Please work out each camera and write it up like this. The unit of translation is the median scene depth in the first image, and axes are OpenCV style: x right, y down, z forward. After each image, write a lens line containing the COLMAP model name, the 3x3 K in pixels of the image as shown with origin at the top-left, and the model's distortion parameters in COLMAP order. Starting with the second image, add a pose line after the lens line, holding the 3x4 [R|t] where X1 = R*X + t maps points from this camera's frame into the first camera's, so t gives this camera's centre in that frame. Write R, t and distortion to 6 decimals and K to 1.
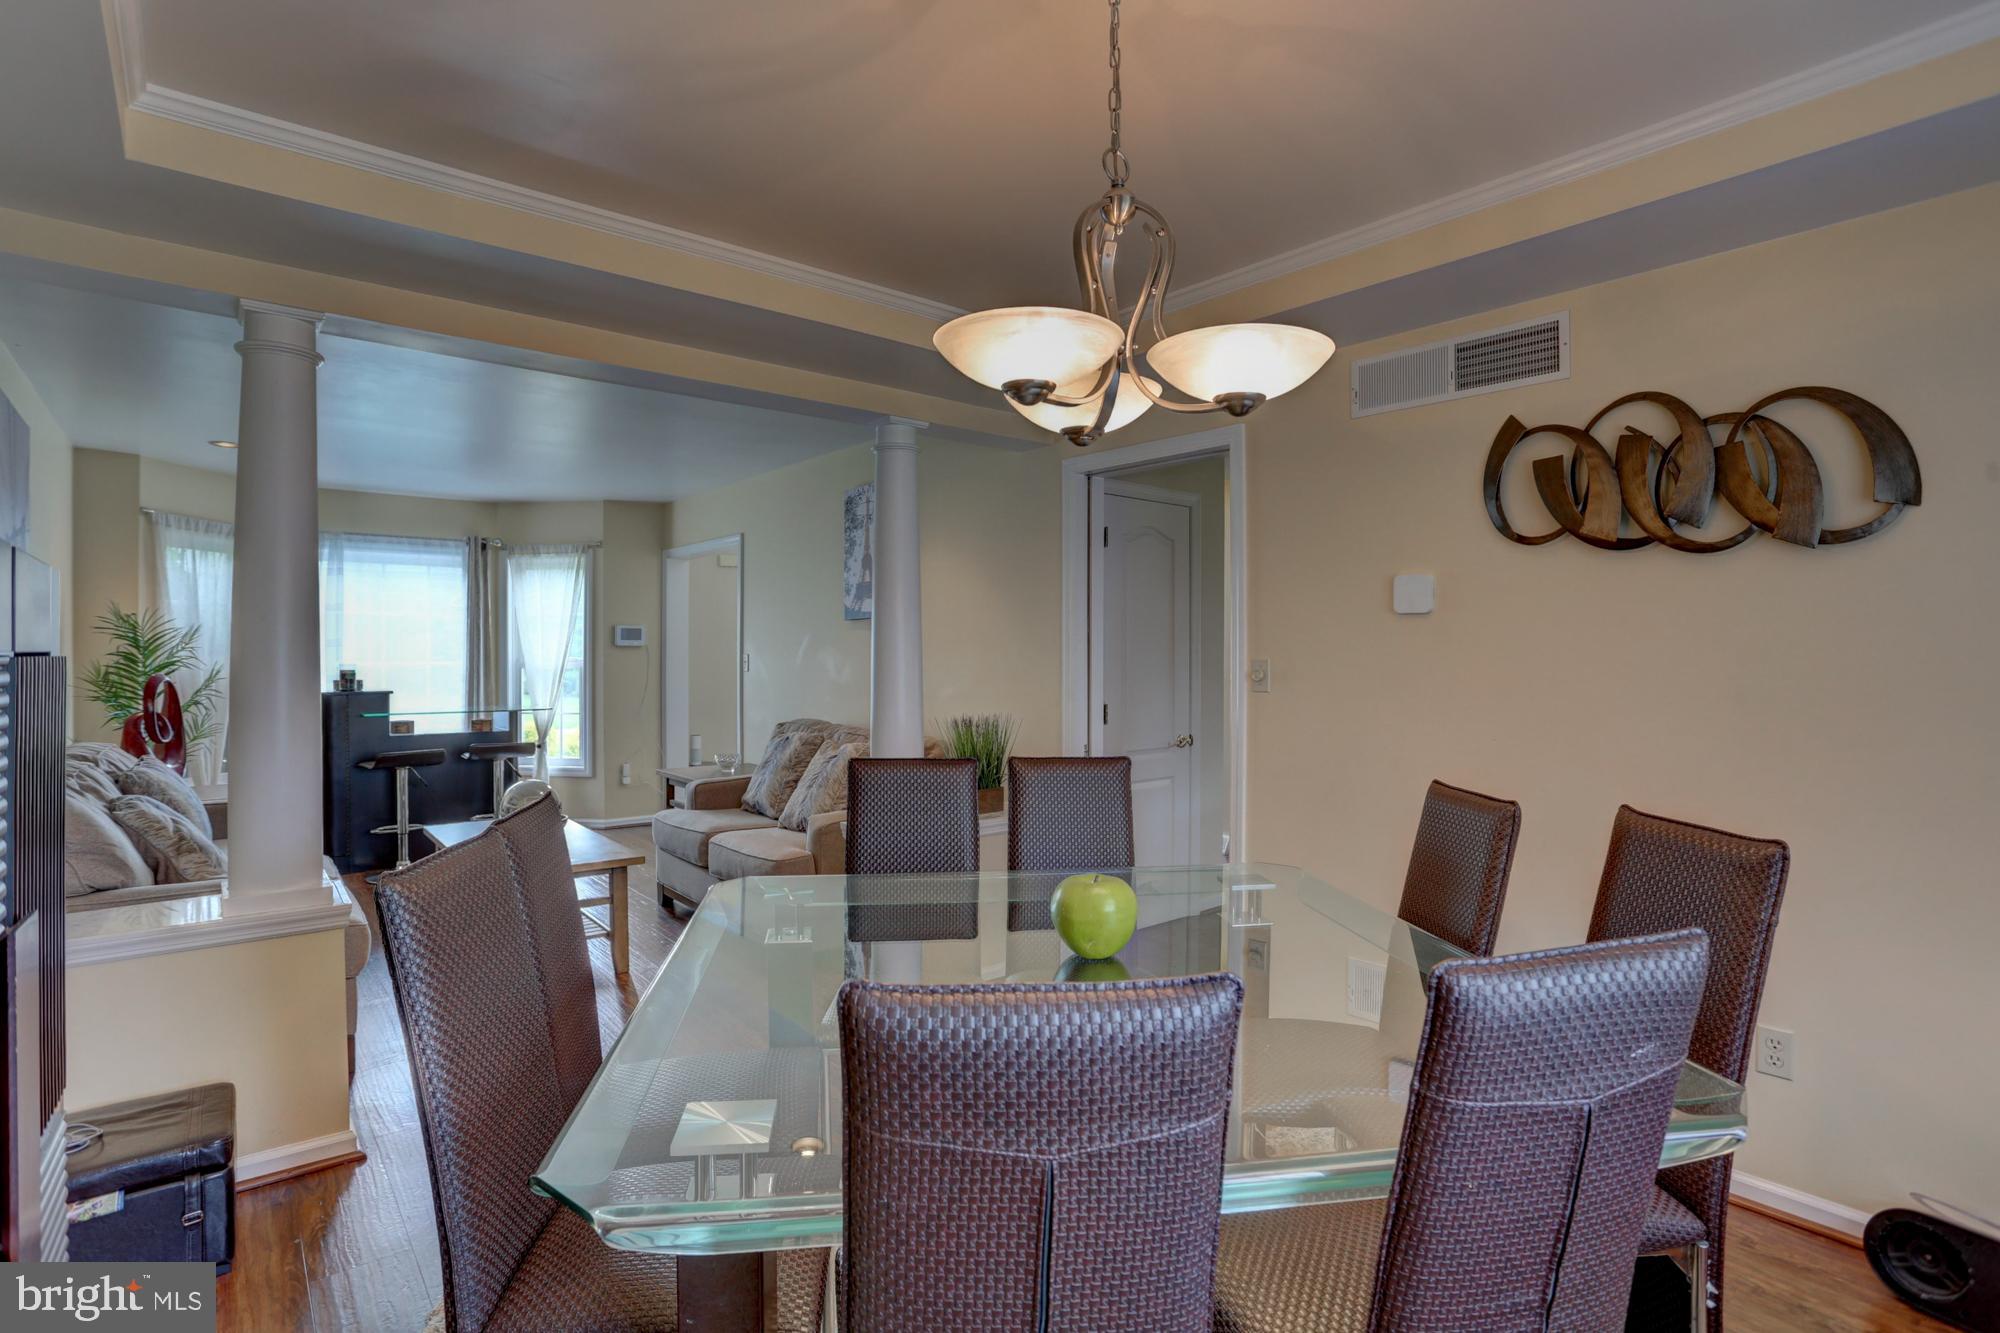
lens RADIAL K [[995.6, 0, 985.0], [0, 995.6, 657.6], [0, 0, 1]] dist [-0.087134, 0.049254]
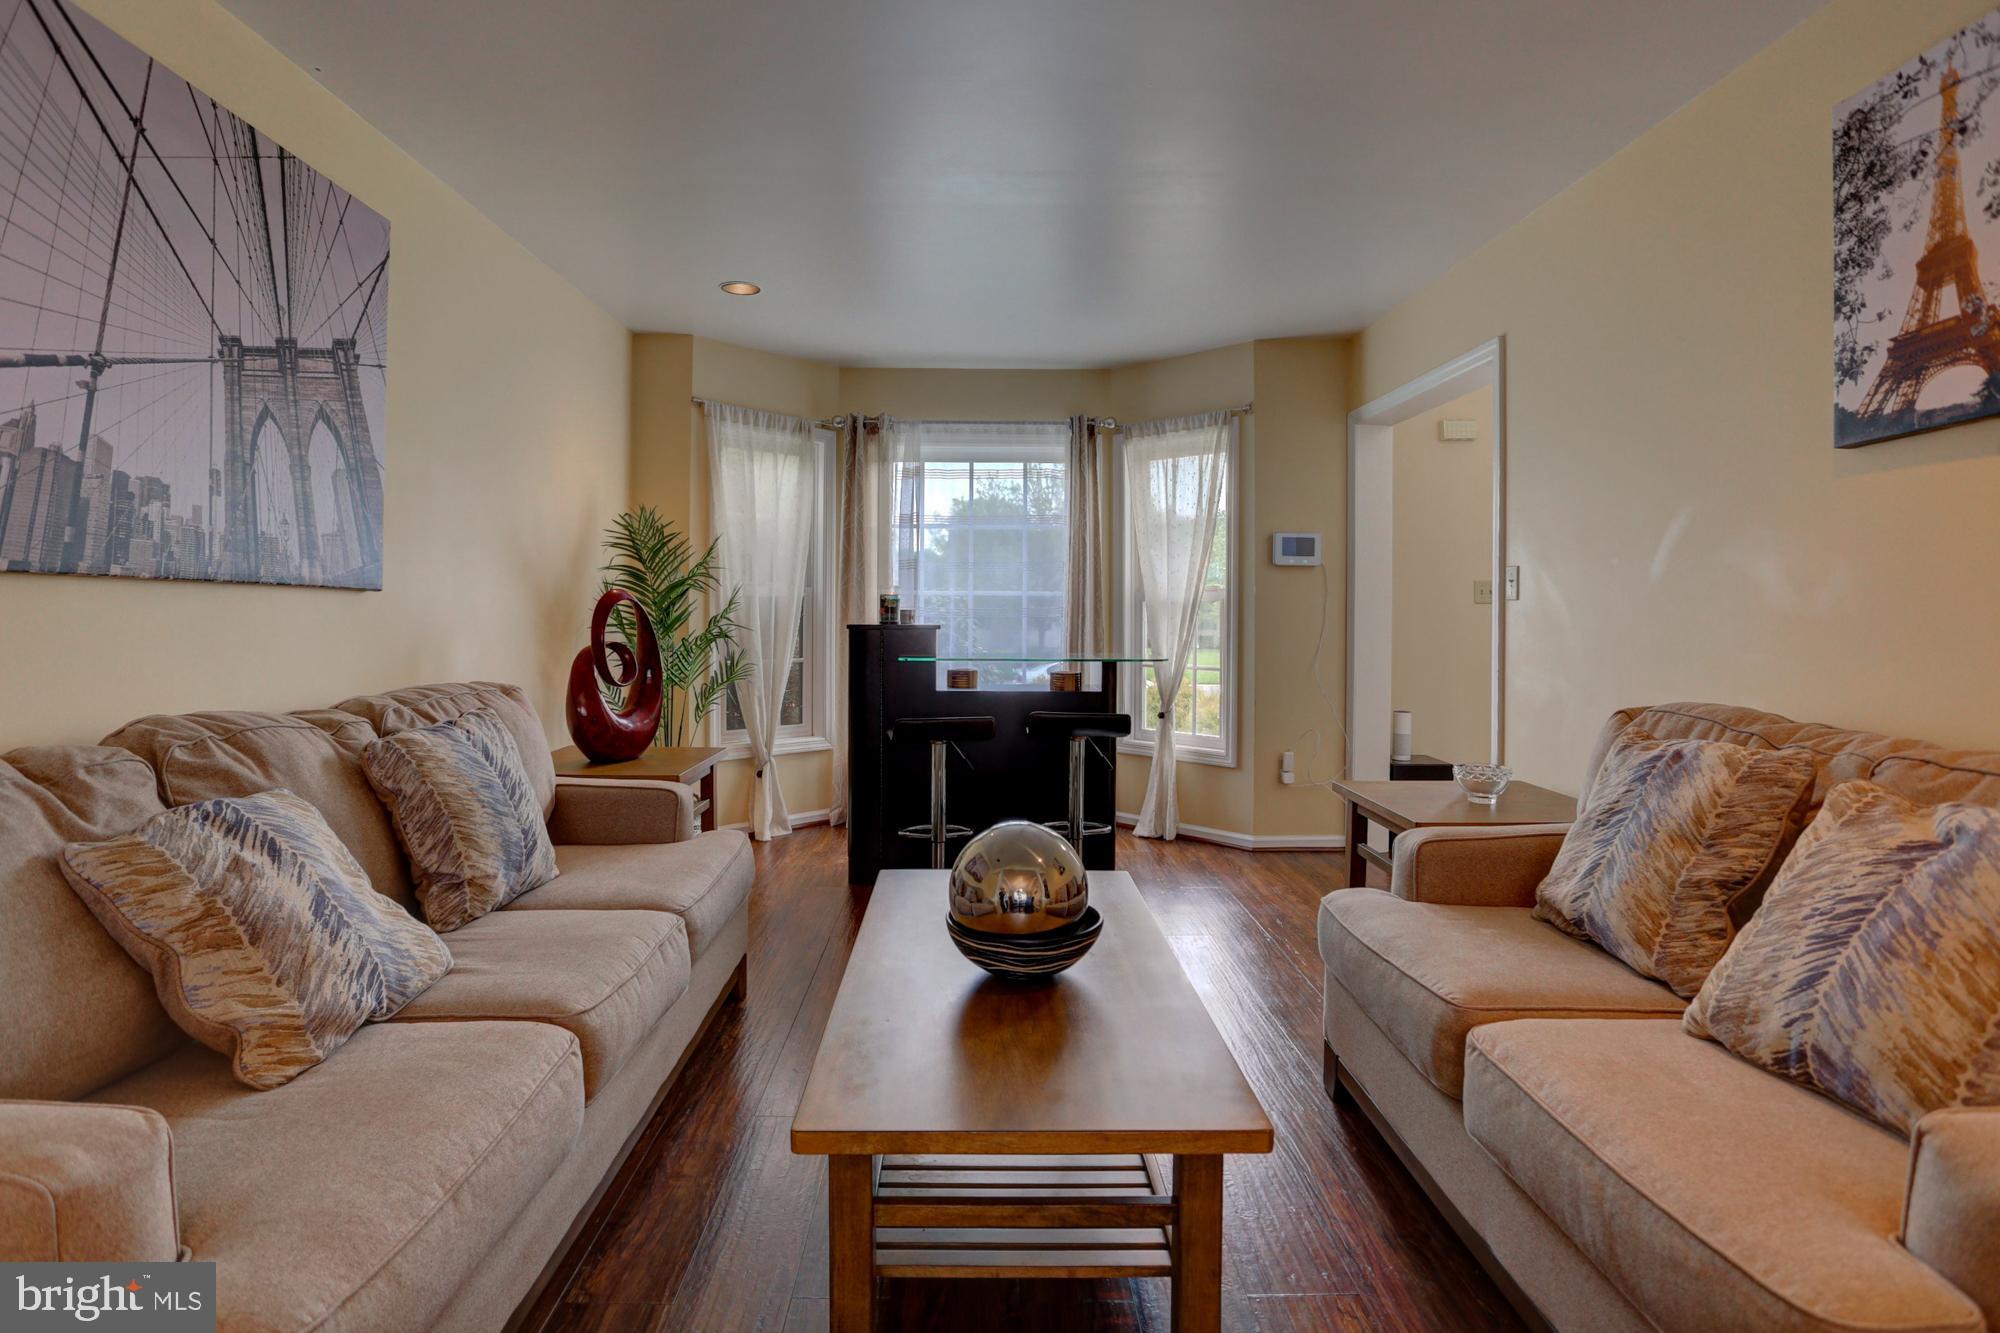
lens RADIAL K [[974.4, 0, 991.6], [0, 974.4, 613.1], [0, 0, 1]] dist [-0.058095, 0.022987]
pose [[0.783344, 0.006184, -0.621558, -0.156275], [-0.008884, 0.999960, -0.001249, 0.025903], [0.621525, 0.006500, 0.783367, 0.481756]]
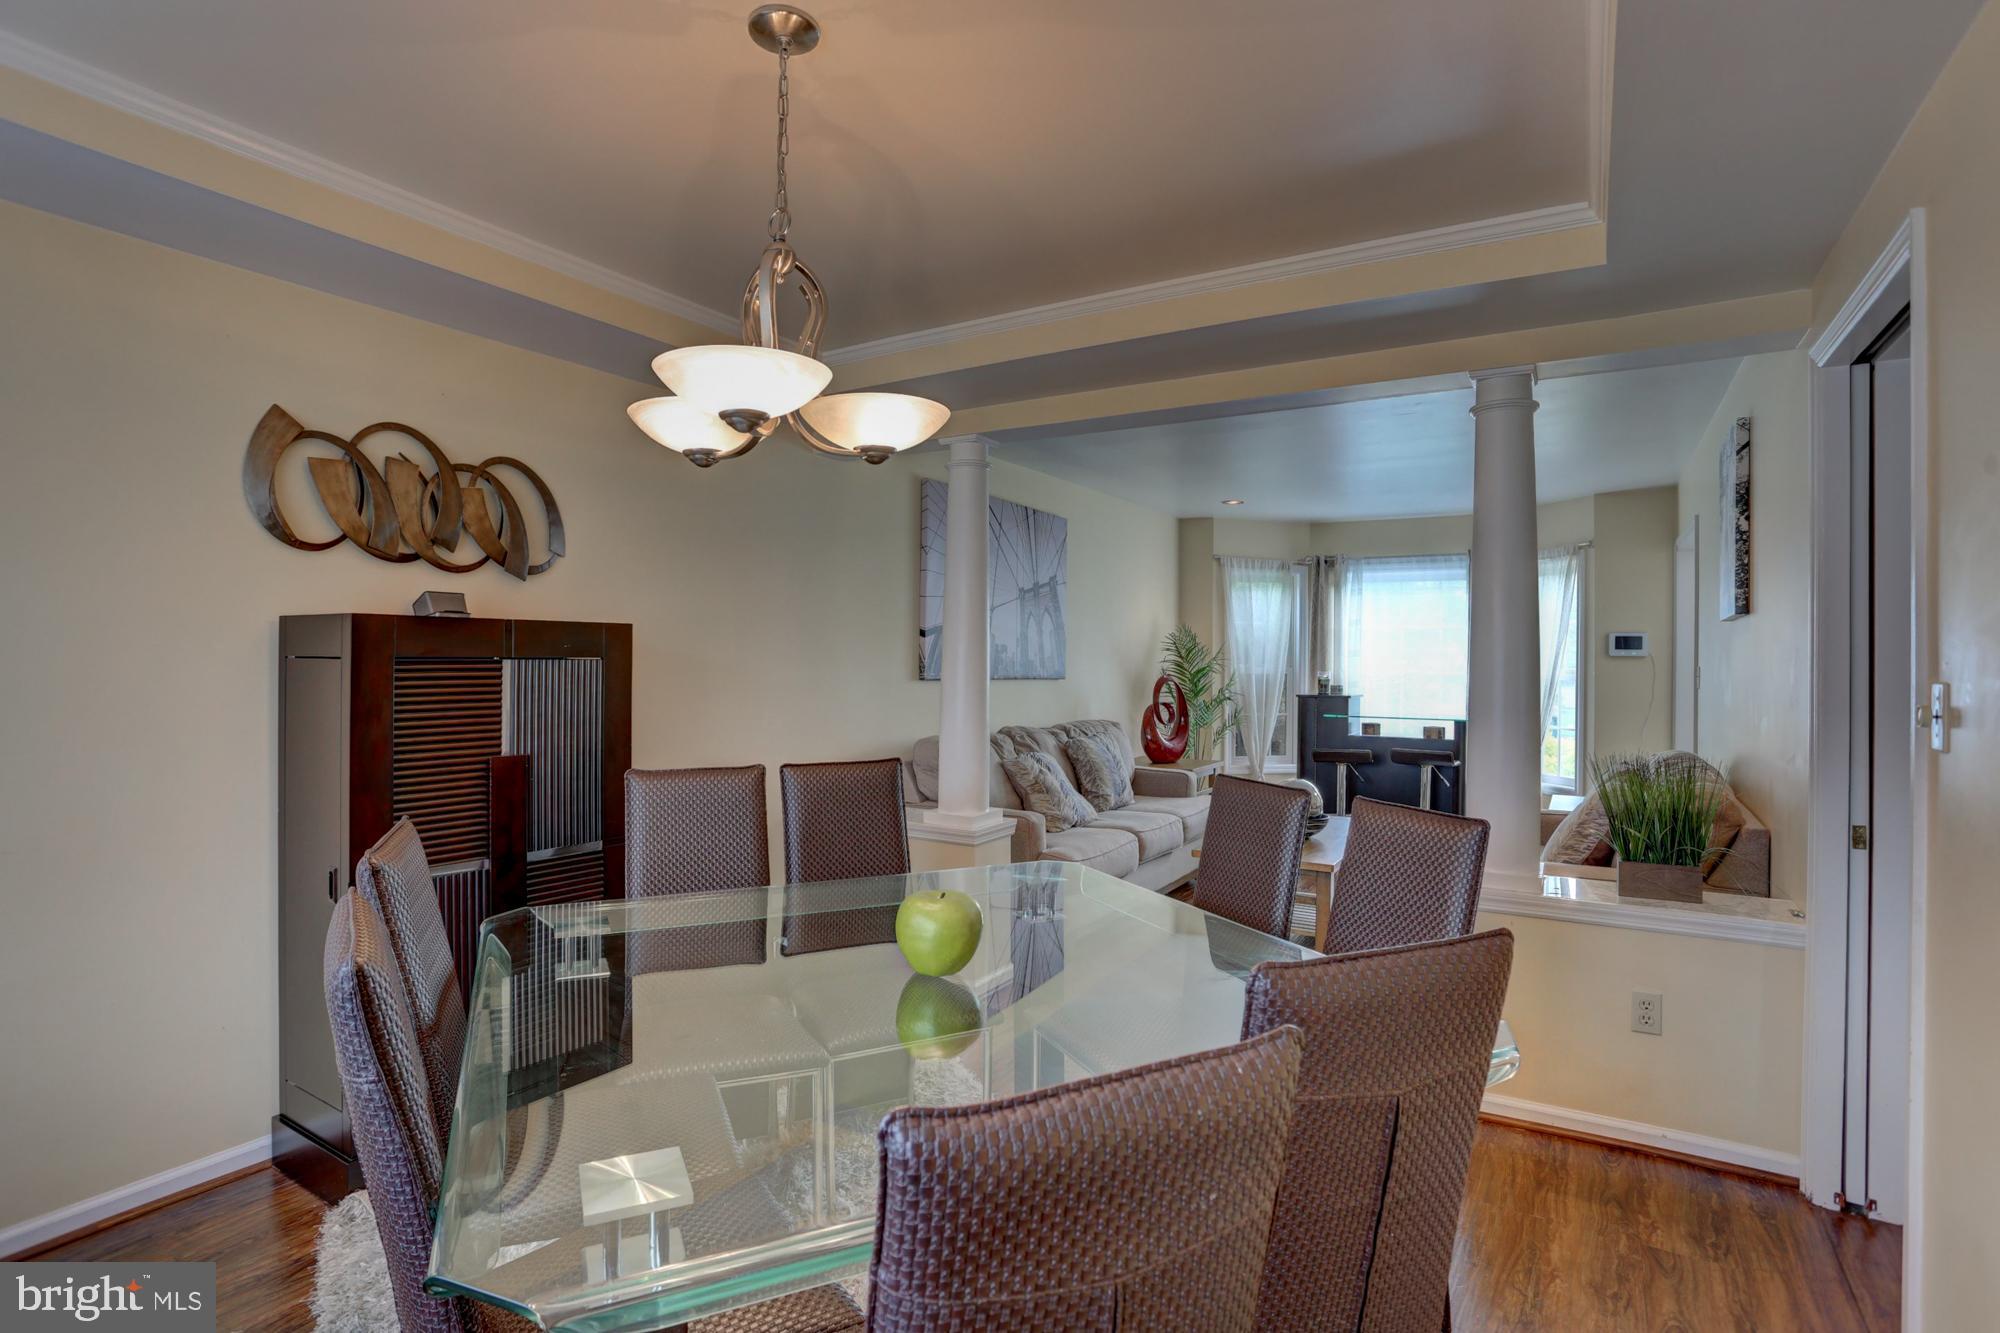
lens RADIAL K [[995.6, 0, 985.0], [0, 995.6, 657.6], [0, 0, 1]] dist [-0.087134, 0.049254]
pose [[0.309405, 0.002712, -0.950926, 0.342002], [-0.012486, 0.999921, -0.001211, -0.003197], [0.950848, 0.012248, 0.309415, 0.237428]]
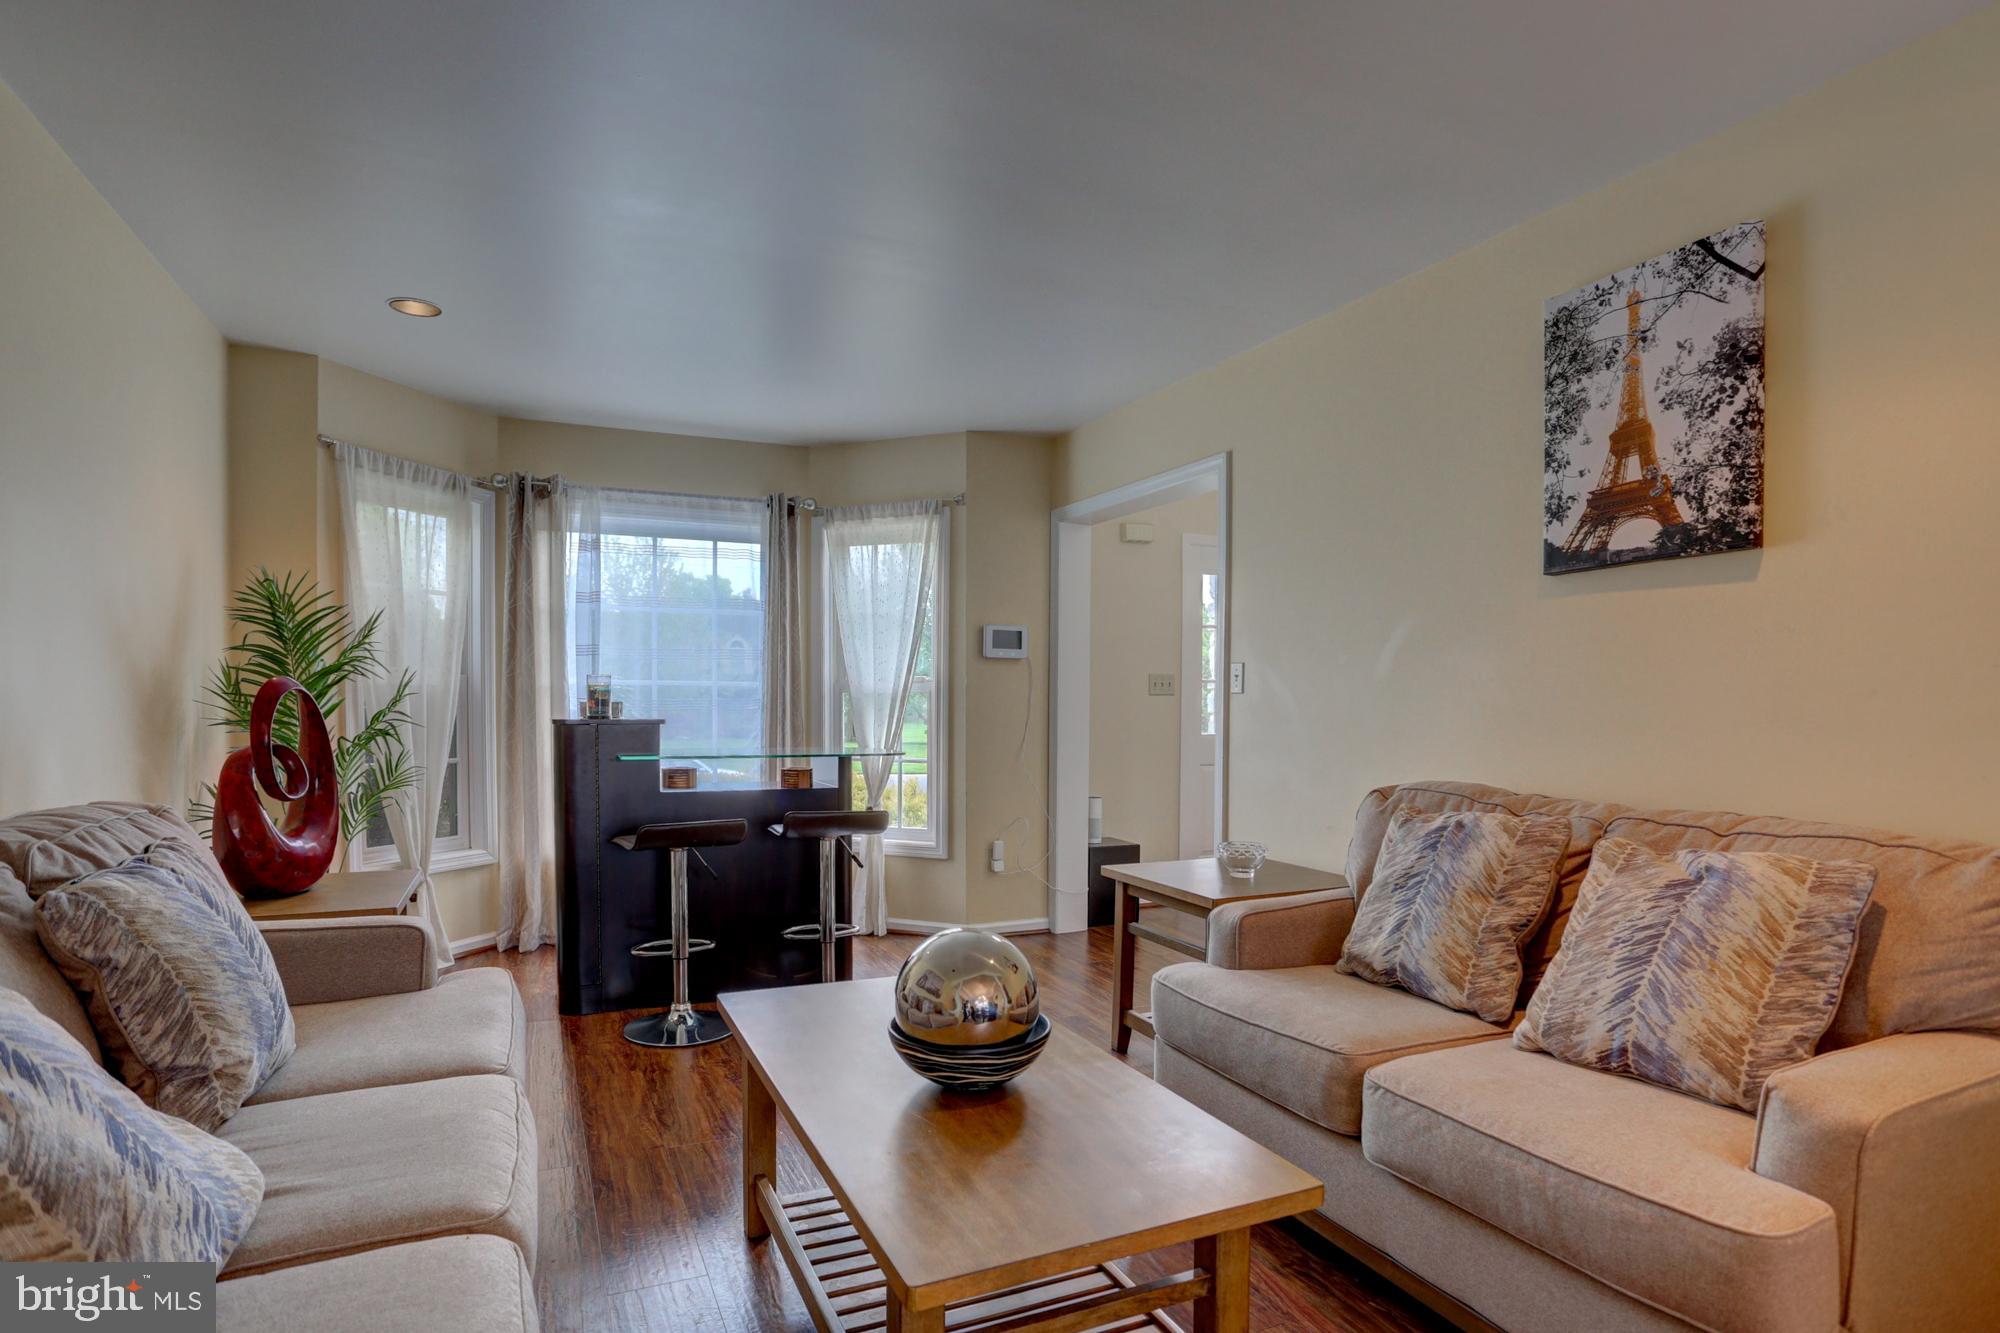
lens RADIAL K [[1008.0, 0, 964.4], [0, 1008.0, 738.2], [0, 0, 1]] dist [-0.078327, 0.036786]
pose [[0.965239, 0.014793, -0.260951, -0.262078], [-0.007091, 0.999512, 0.030433, 0.025365], [0.261274, -0.027525, 0.964872, 0.438360]]
